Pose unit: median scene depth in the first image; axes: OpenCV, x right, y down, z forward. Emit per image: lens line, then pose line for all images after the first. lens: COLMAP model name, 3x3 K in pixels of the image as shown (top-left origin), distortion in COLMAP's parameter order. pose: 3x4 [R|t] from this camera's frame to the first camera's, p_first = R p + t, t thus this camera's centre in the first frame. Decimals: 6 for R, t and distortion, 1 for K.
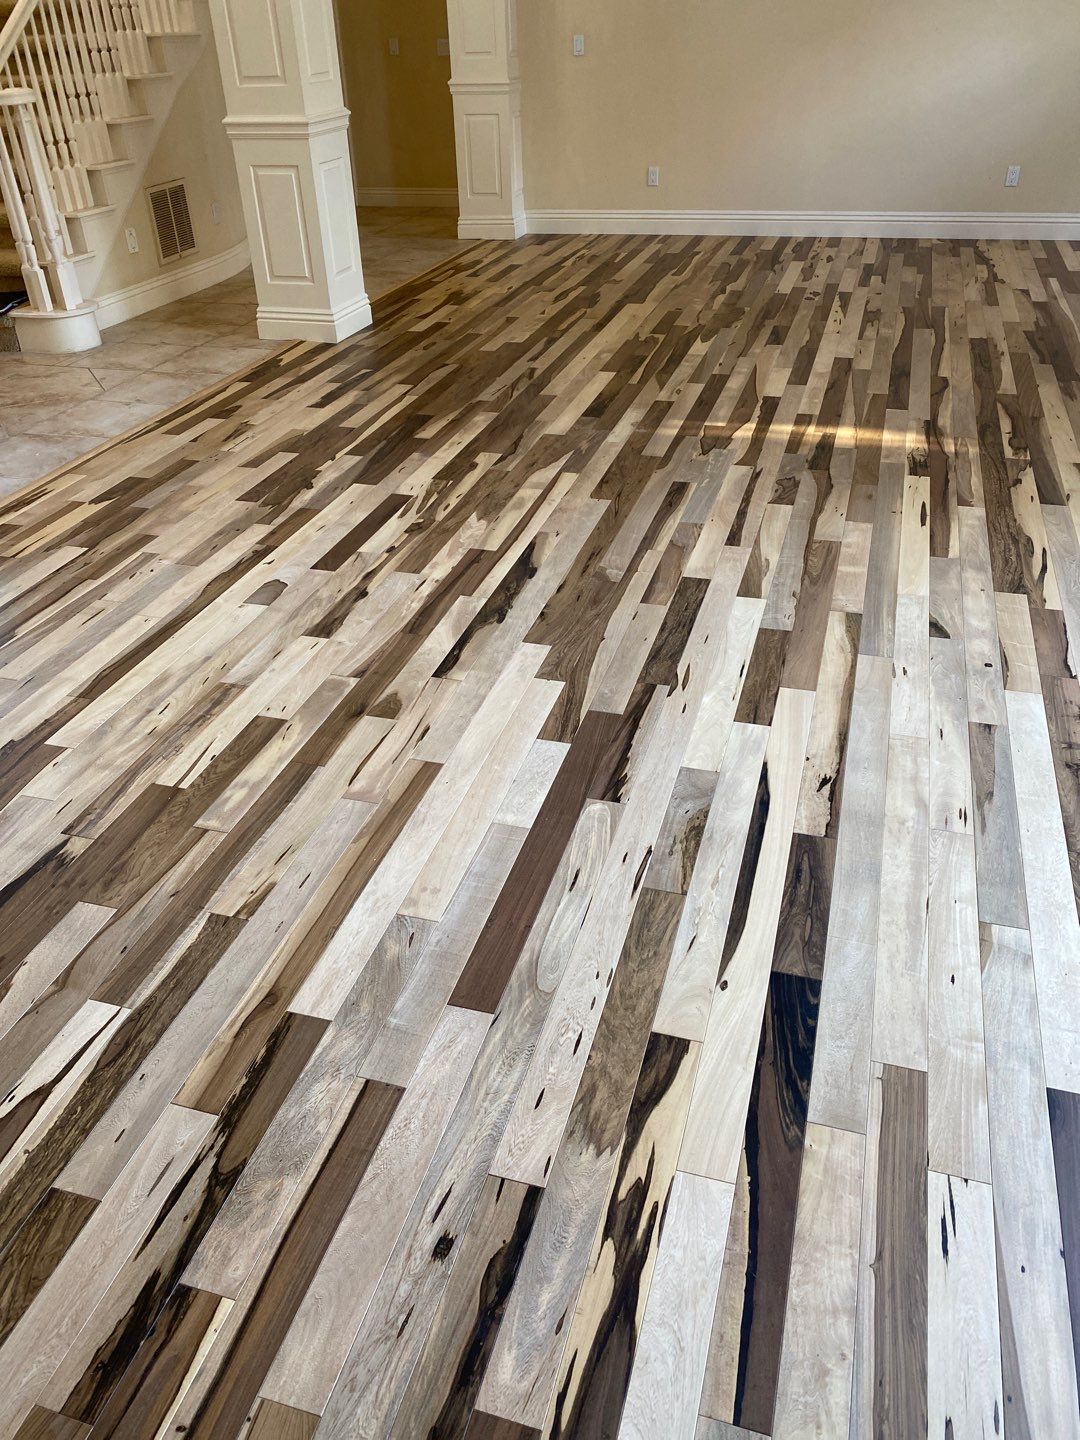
lens RADIAL K [[1095.9, 0, 535.2], [0, 1095.9, 728.3], [0, 0, 1]] dist [0.039049, -0.048891]
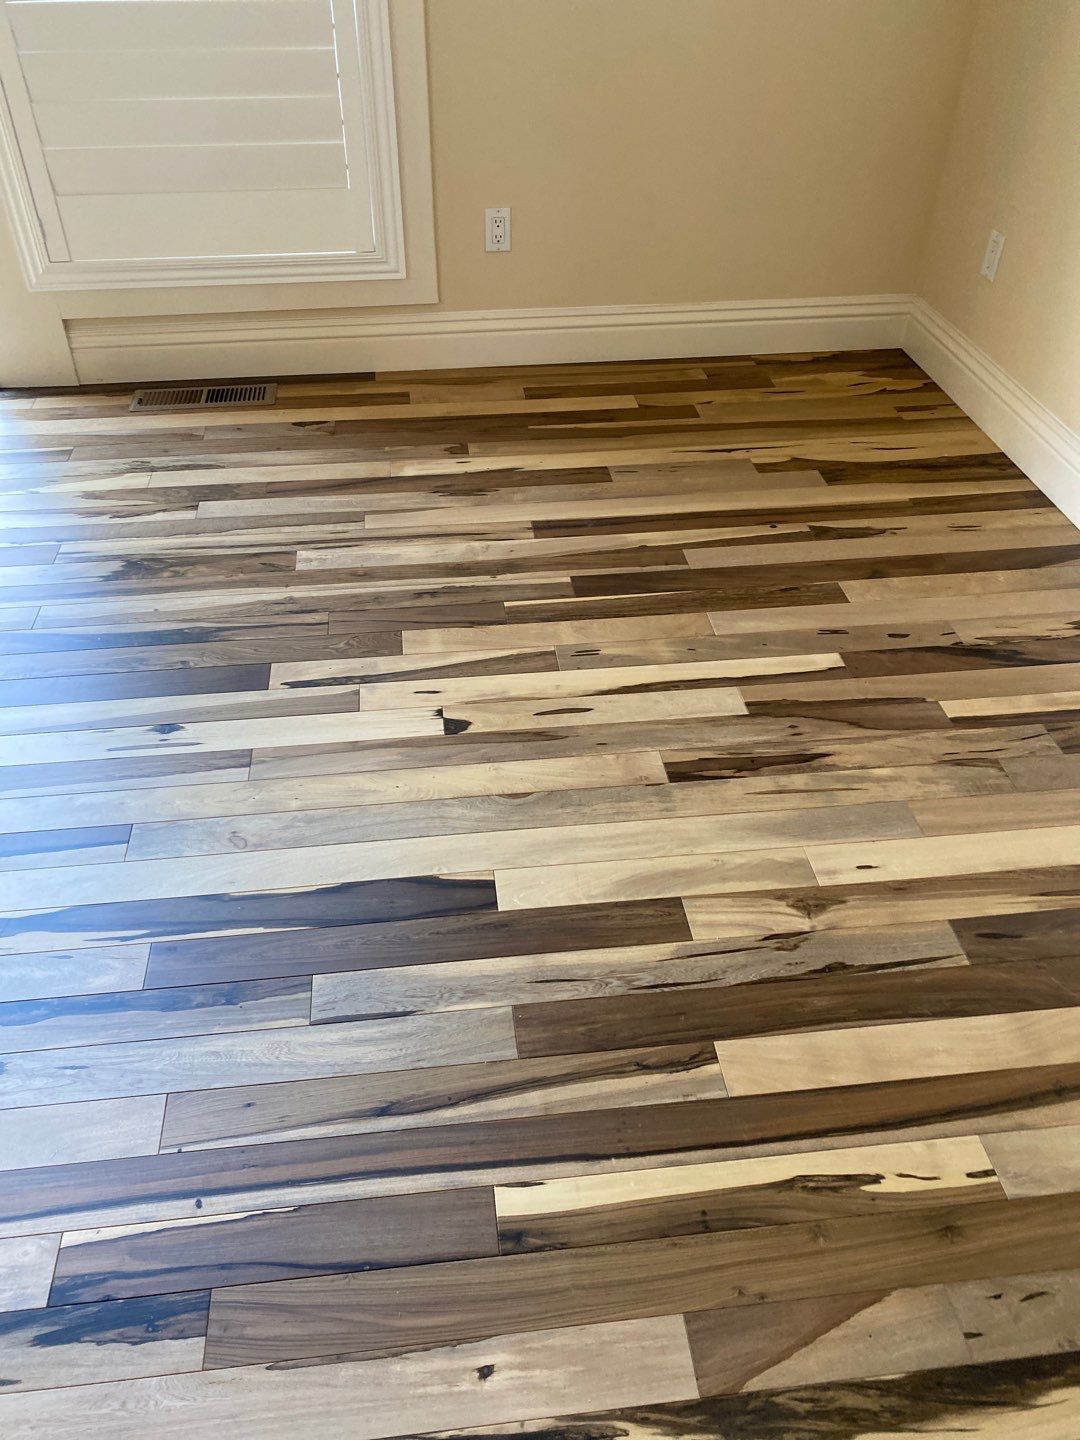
lens RADIAL K [[1095.9, 0, 534.9], [0, 1095.9, 722.5], [0, 0, 1]] dist [0.039049, -0.048891]
pose [[-0.401381, -0.565287, 0.720655, -0.362470], [0.502190, 0.522176, 0.689302, -0.060850], [-0.765963, 0.638578, 0.074289, 0.150980]]
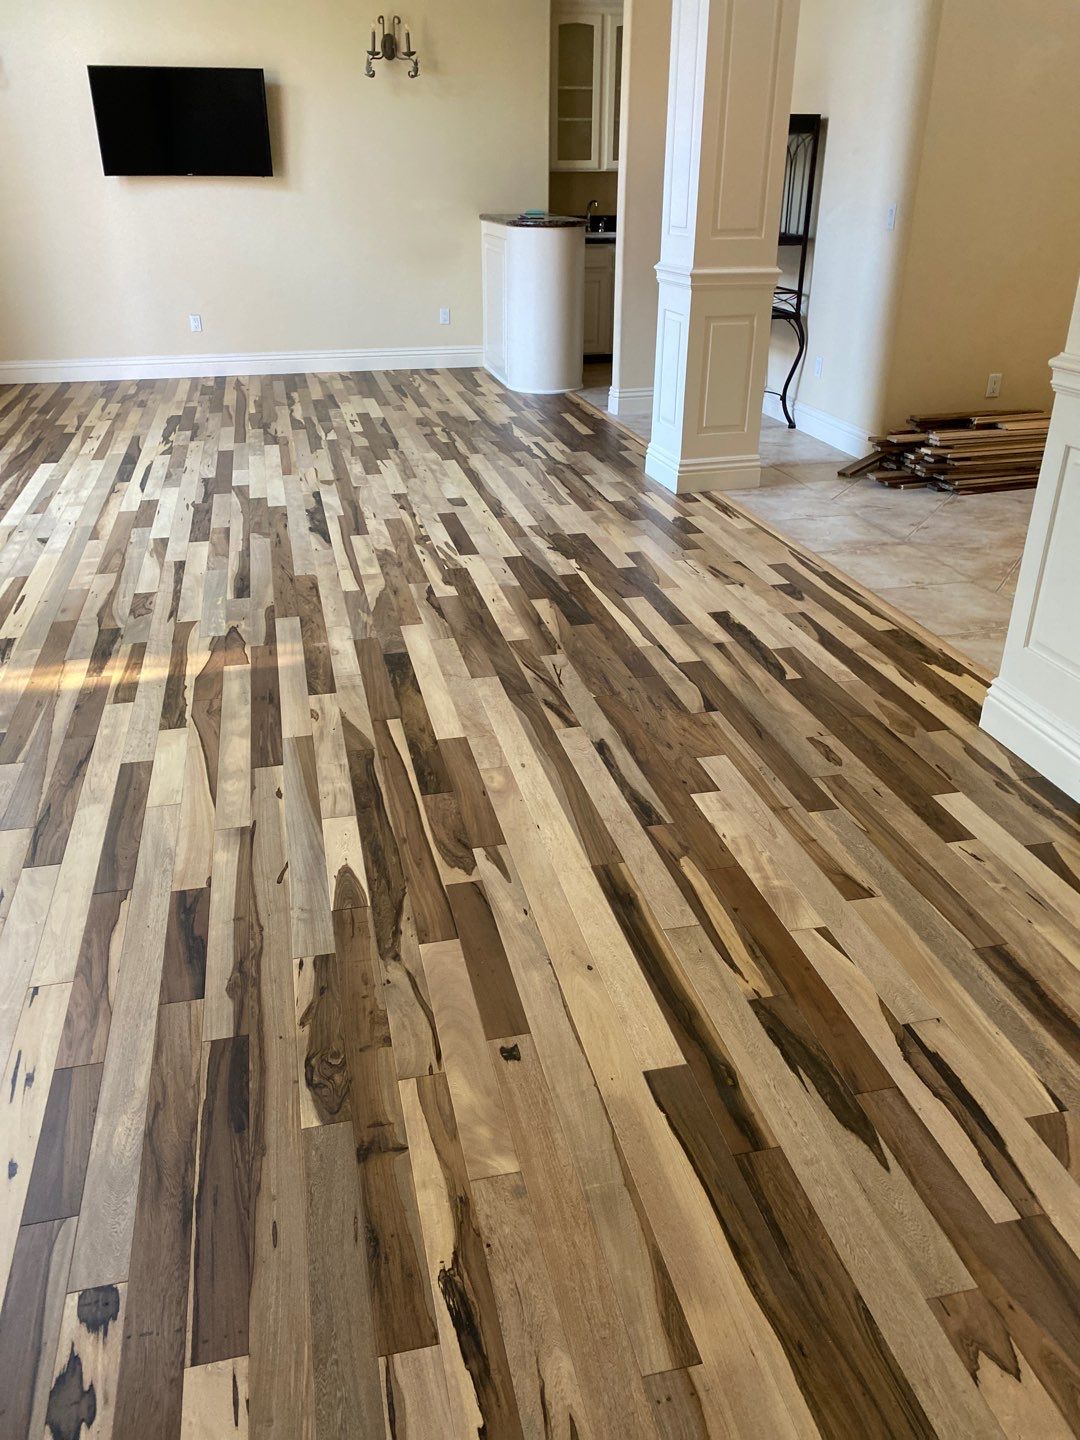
lens RADIAL K [[1095.9, 0, 527.7], [0, 1095.9, 706.9], [0, 0, 1]] dist [0.039049, -0.048891]
pose [[-0.868886, 0.251136, -0.426576, 0.424339], [-0.240728, 0.538615, 0.807430, -1.244498], [0.432535, 0.804254, -0.407540, 1.854712]]
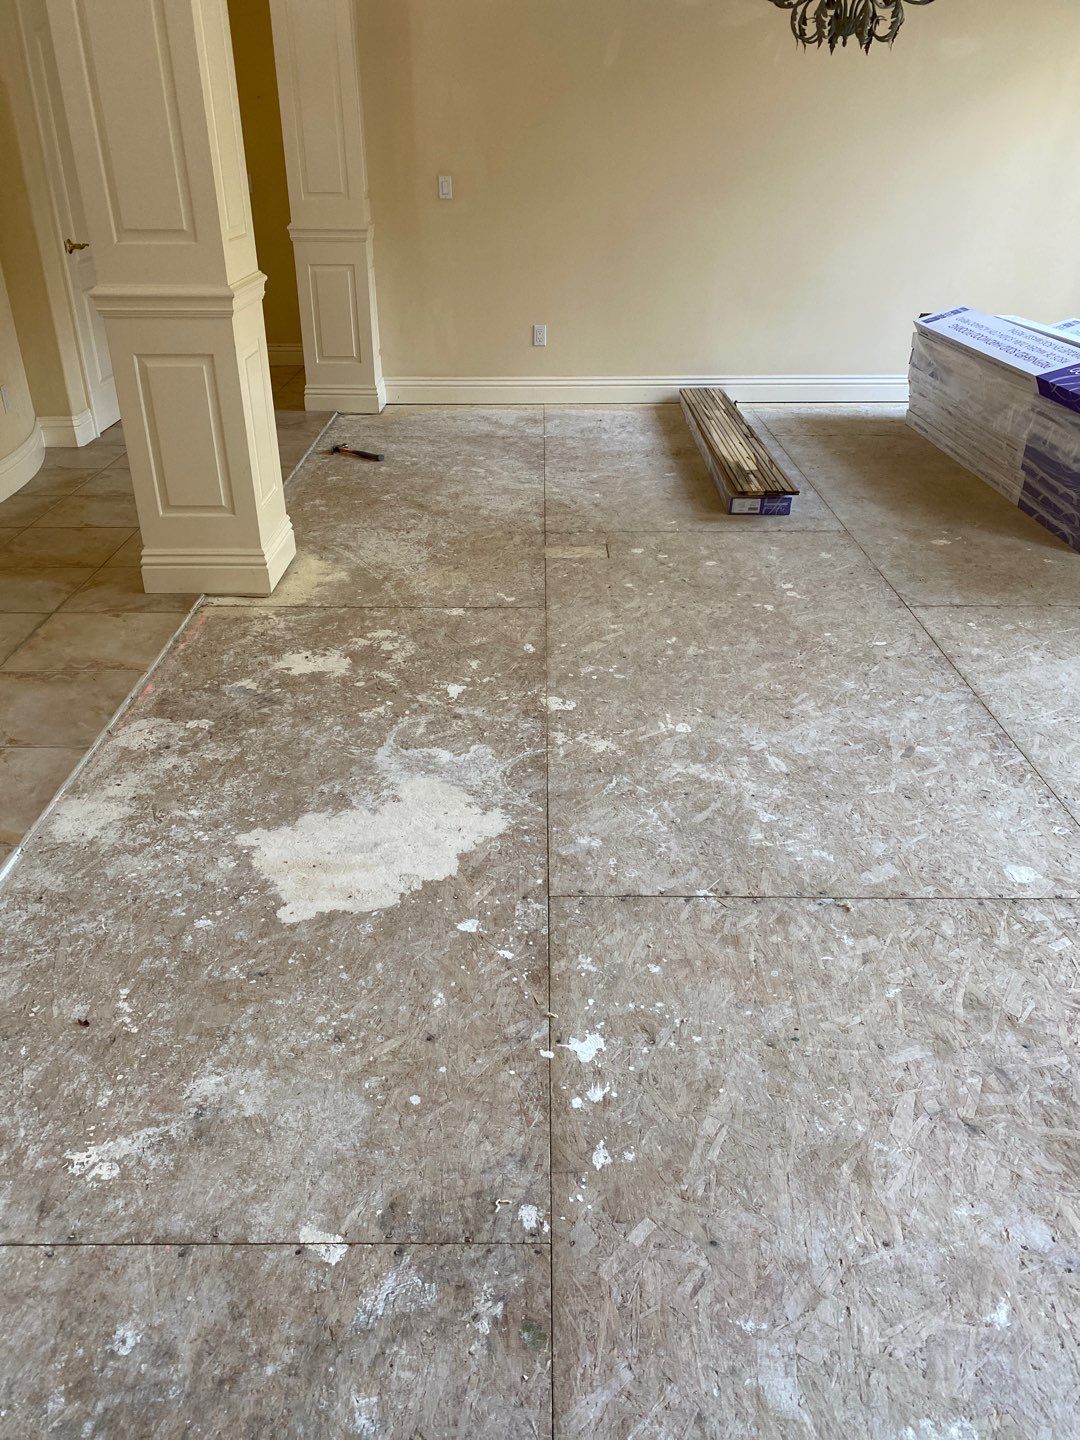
lens RADIAL K [[1095.9, 0, 541.7], [0, 1095.9, 722.0], [0, 0, 1]] dist [0.039049, -0.048891]
pose [[0.955724, -0.107317, 0.273998, -0.356669], [0.133101, 0.988086, -0.077262, -0.320739], [-0.262443, 0.110310, 0.958622, 0.498078]]
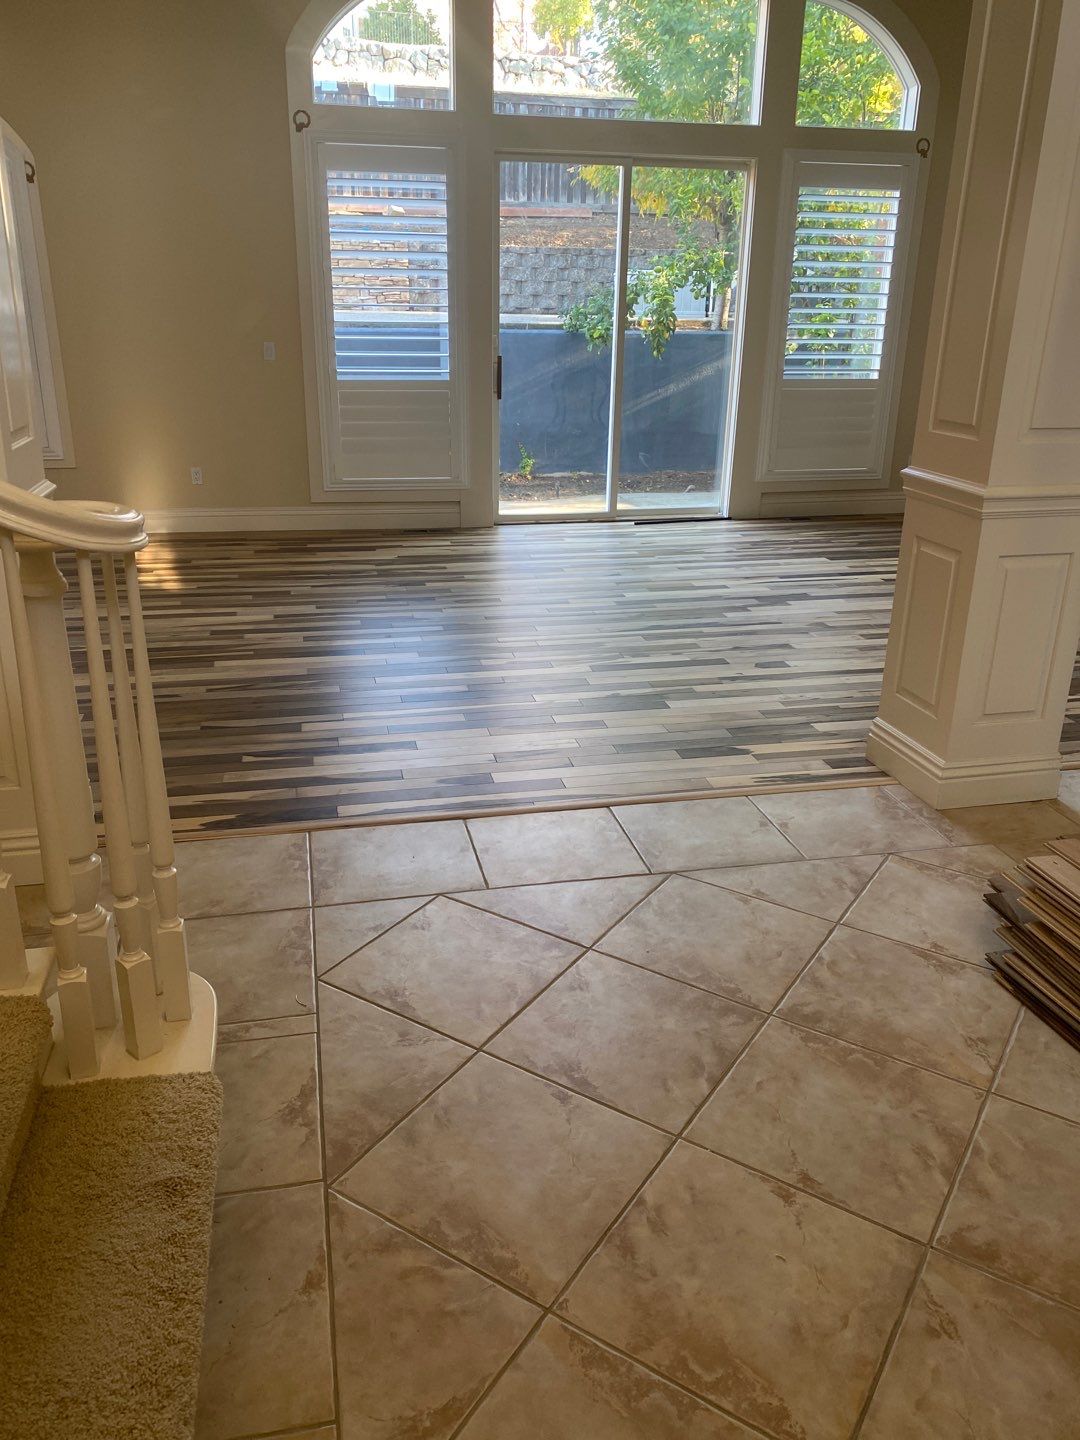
lens RADIAL K [[1095.9, 0, 531.3], [0, 1095.9, 716.6], [0, 0, 1]] dist [0.039049, -0.048891]
pose [[-0.482875, -0.278999, 0.830055, -1.292179], [0.480147, 0.708341, 0.517409, -0.966438], [-0.732319, 0.648392, -0.208080, 1.515913]]
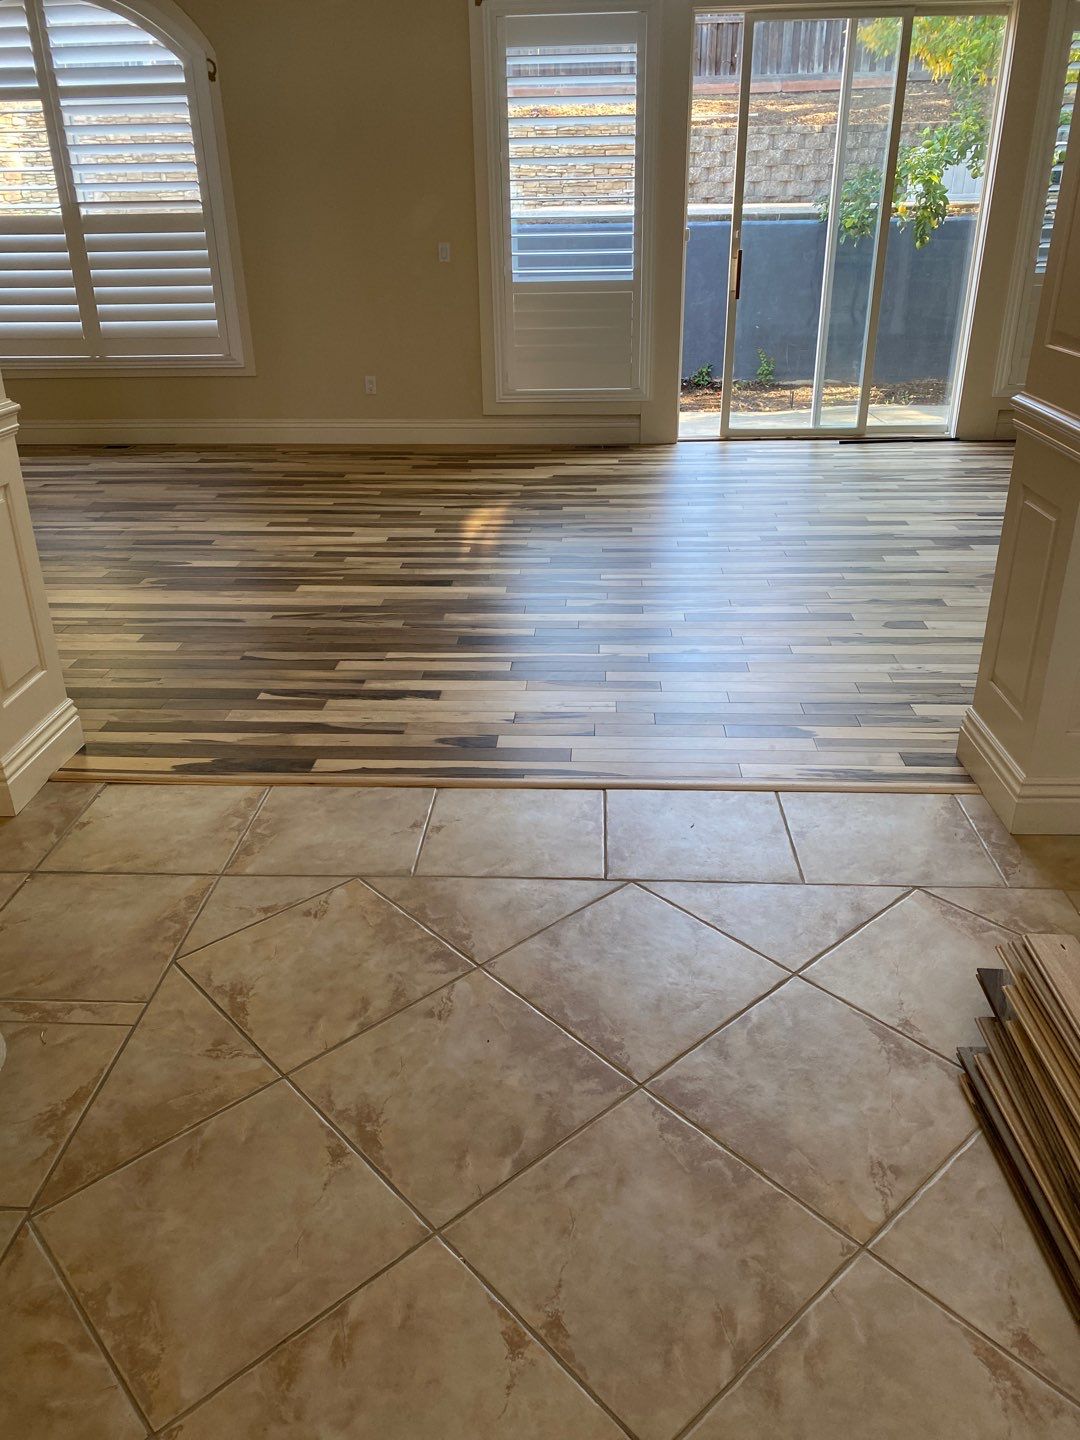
lens RADIAL K [[1095.9, 0, 533.2], [0, 1095.9, 720.4], [0, 0, 1]] dist [0.039049, -0.048891]
pose [[-0.235482, -0.379552, 0.894700, -1.261436], [0.550176, 0.706817, 0.444652, -0.809566], [-0.801158, 0.596950, 0.042378, 1.281055]]
